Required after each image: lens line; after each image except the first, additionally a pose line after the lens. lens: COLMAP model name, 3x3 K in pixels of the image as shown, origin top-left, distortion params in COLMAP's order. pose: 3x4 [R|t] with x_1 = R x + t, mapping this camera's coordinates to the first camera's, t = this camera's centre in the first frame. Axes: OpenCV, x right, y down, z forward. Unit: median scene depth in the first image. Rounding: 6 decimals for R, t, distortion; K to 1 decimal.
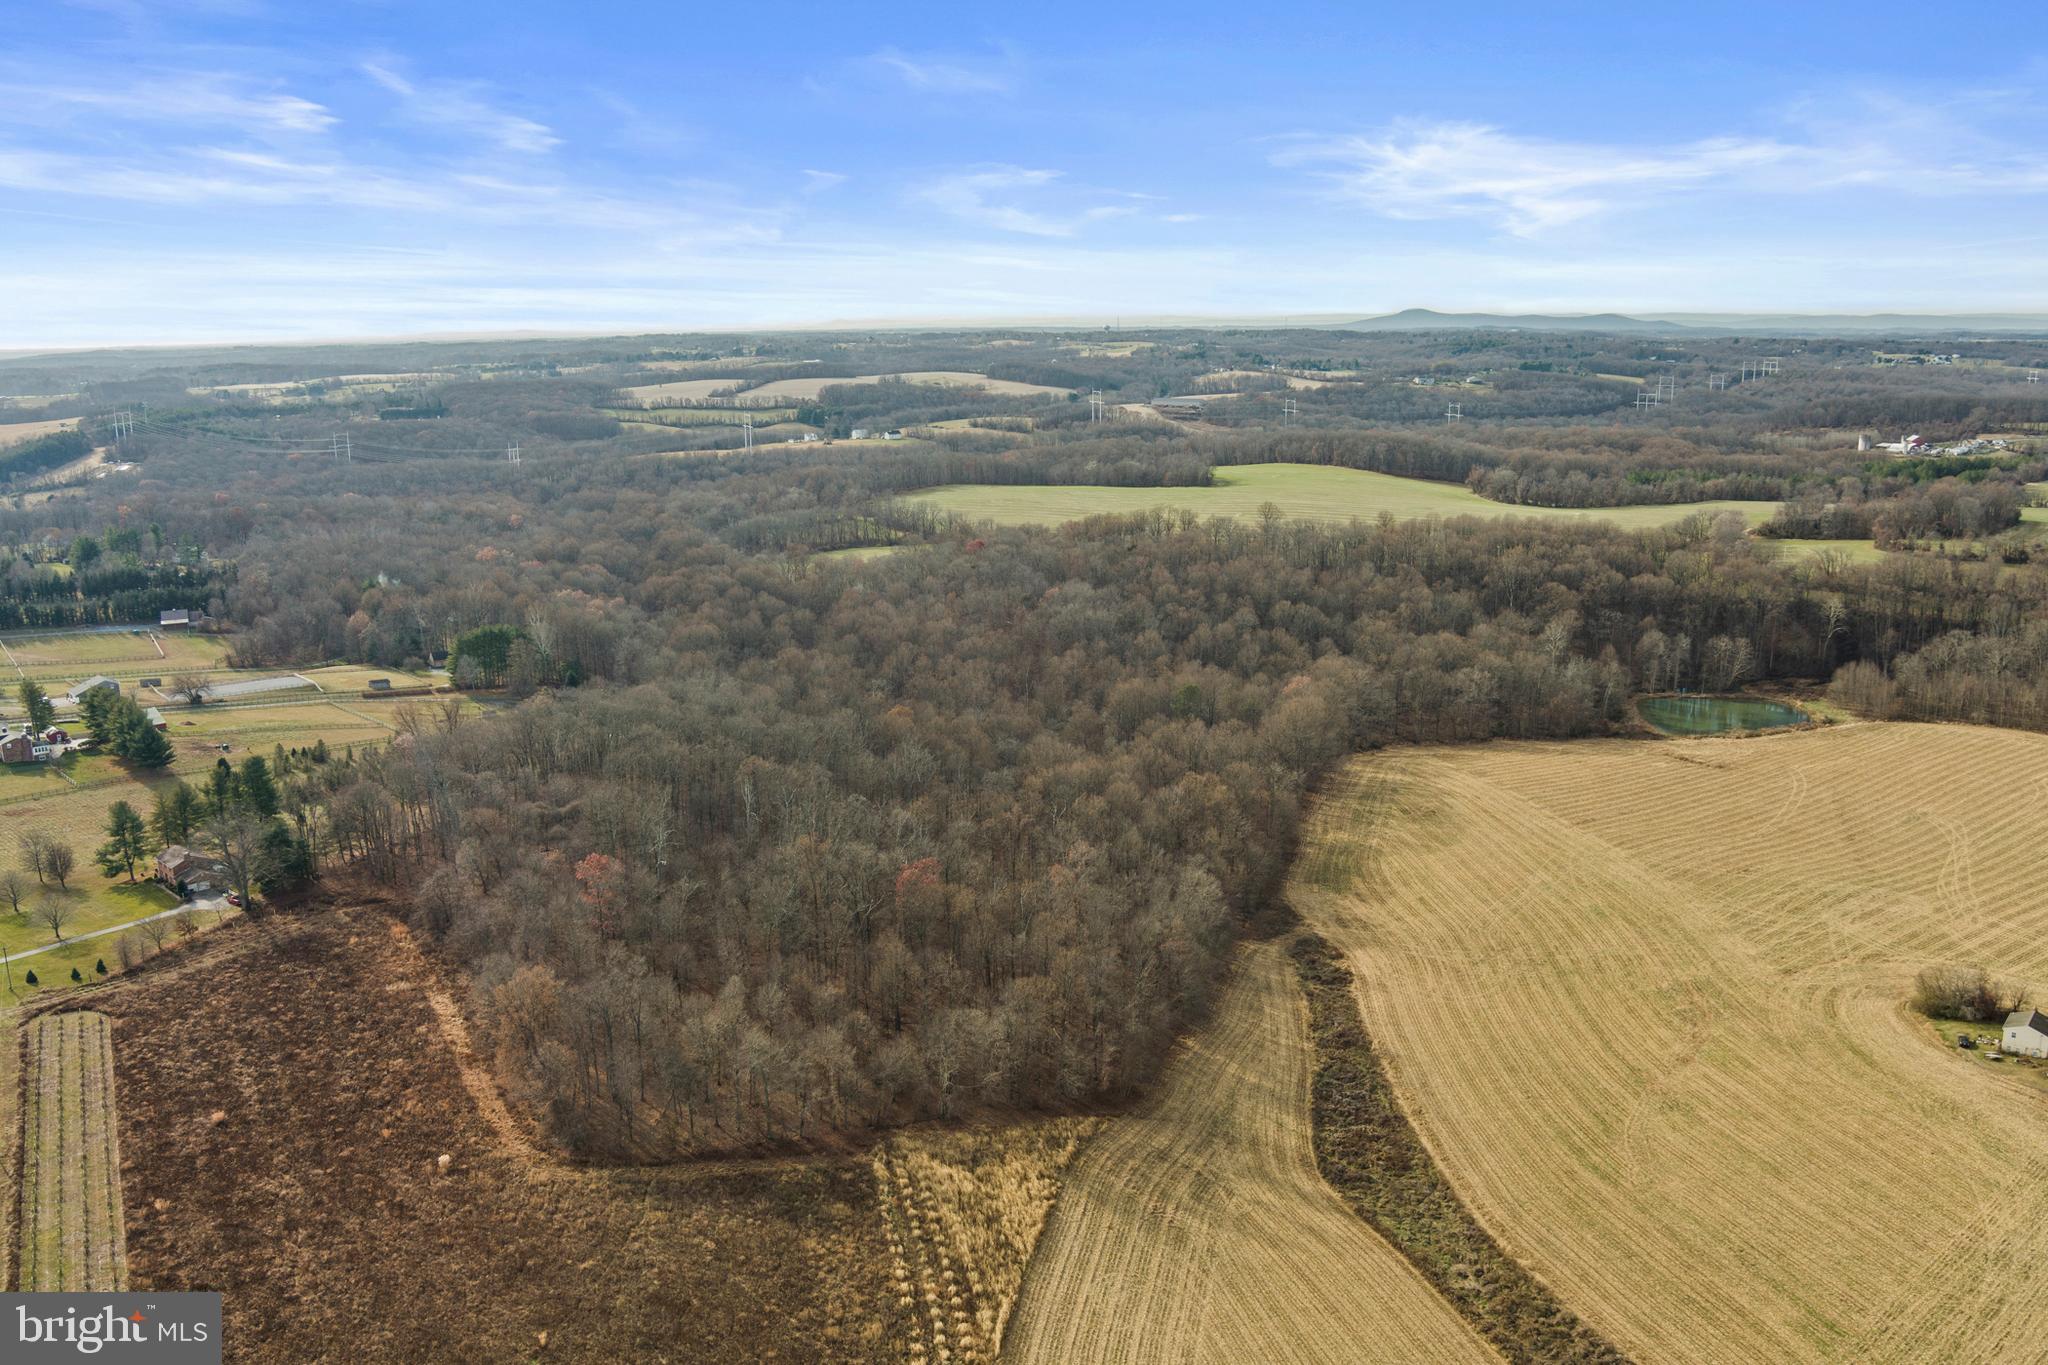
lens RADIAL K [[1677.4, 0, 1026.3], [0, 1677.4, 678.0], [0, 0, 1]] dist [-0.076952, 0.019186]
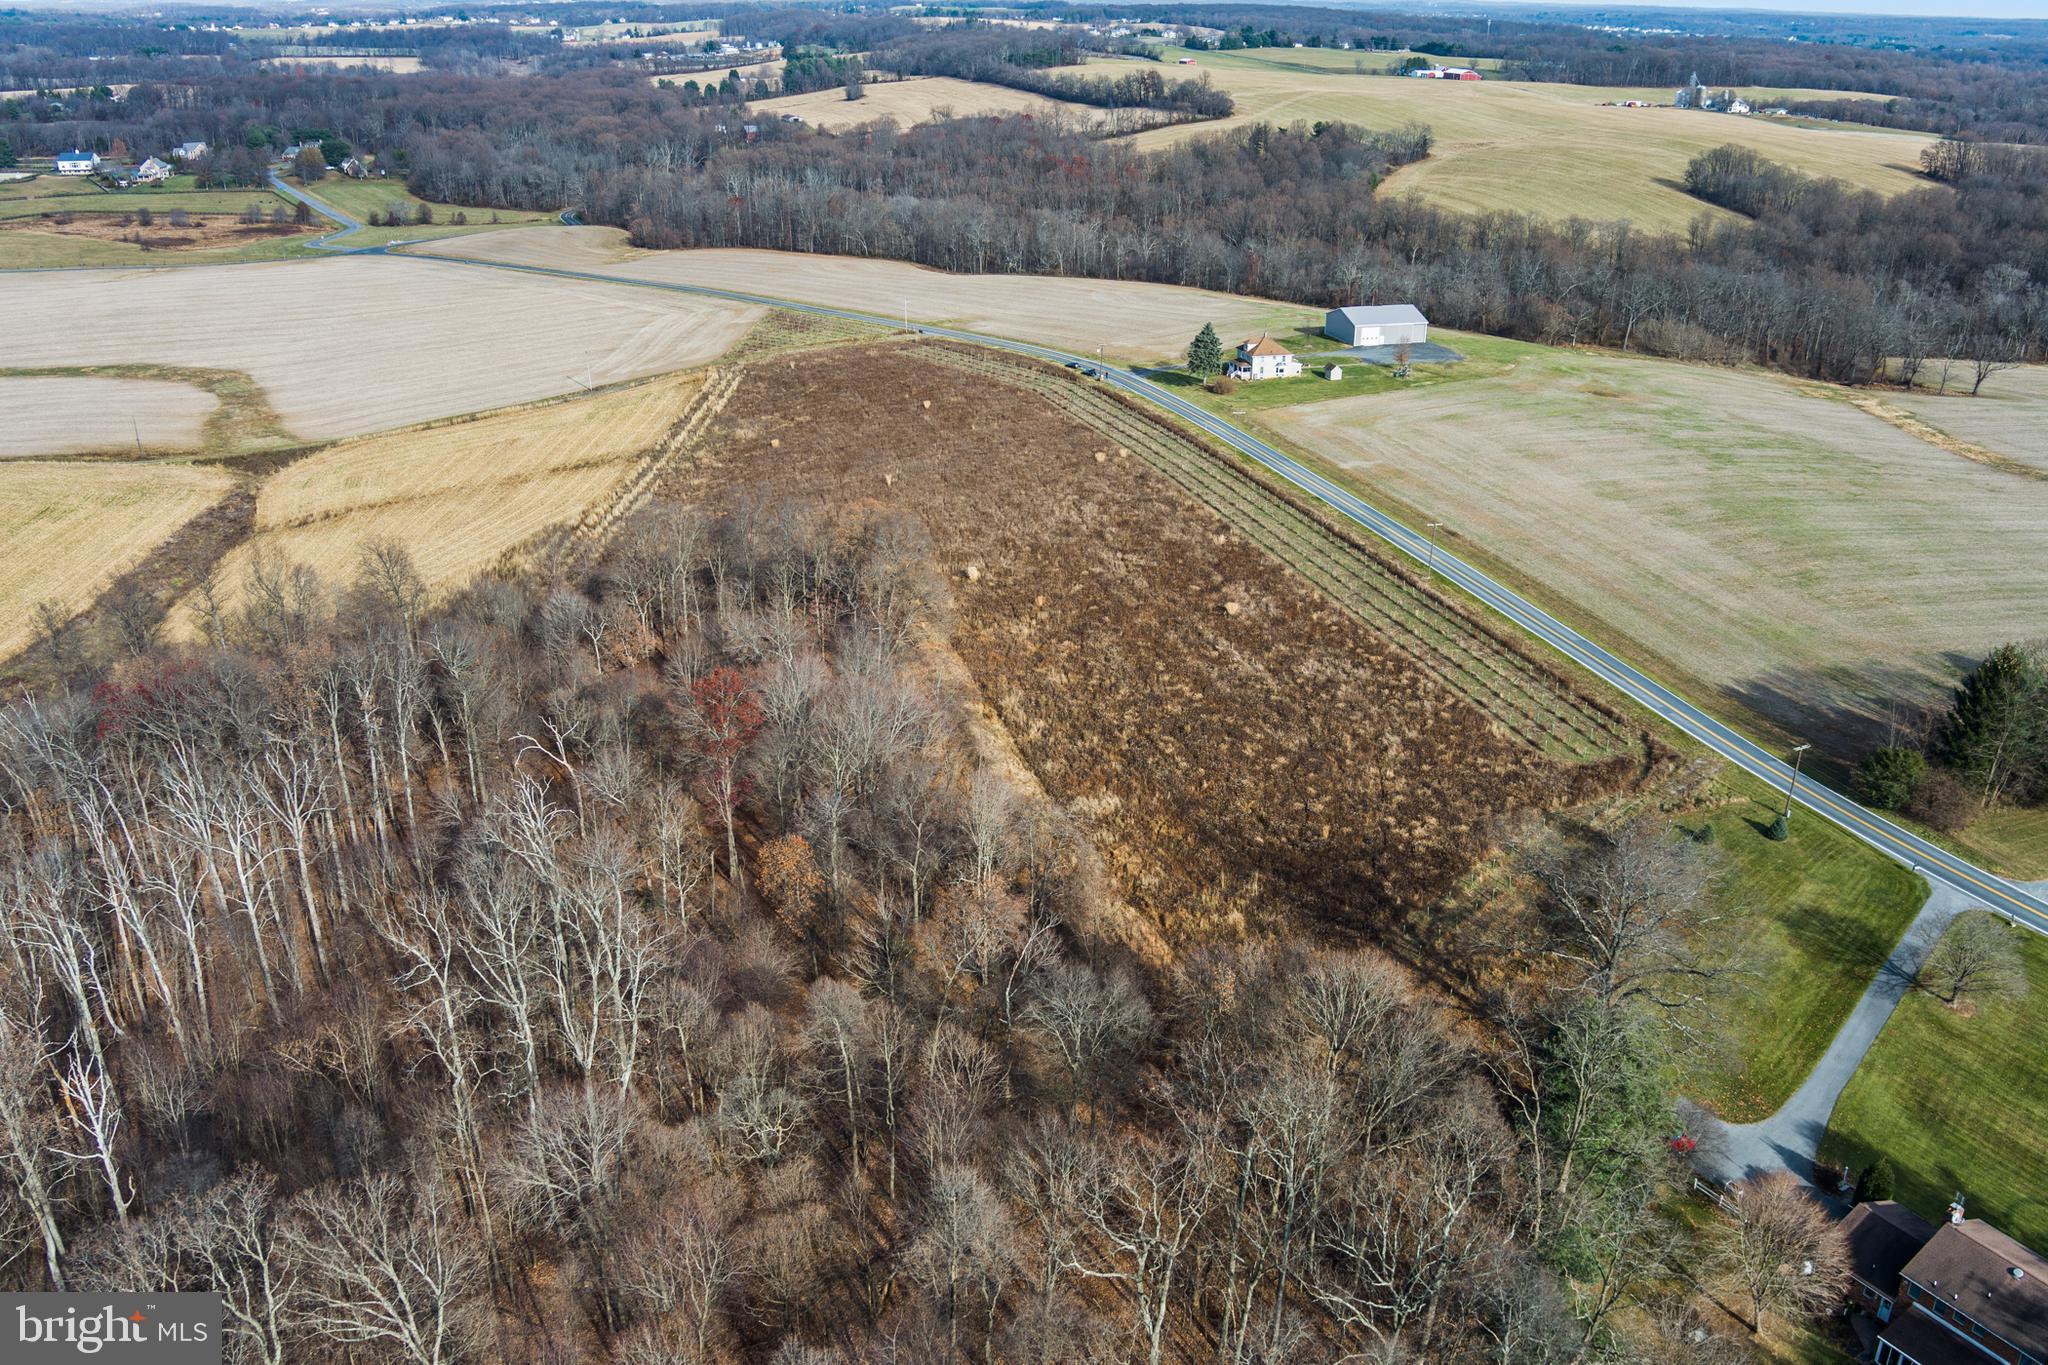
lens RADIAL K [[1677.4, 0, 1026.3], [0, 1677.4, 678.0], [0, 0, 1]] dist [-0.076952, 0.019186]
pose [[-0.974260, -0.080966, 0.210385, -0.361048], [0.054906, 0.819938, 0.569813, -0.137498], [-0.218638, 0.566697, -0.794387, 1.100089]]
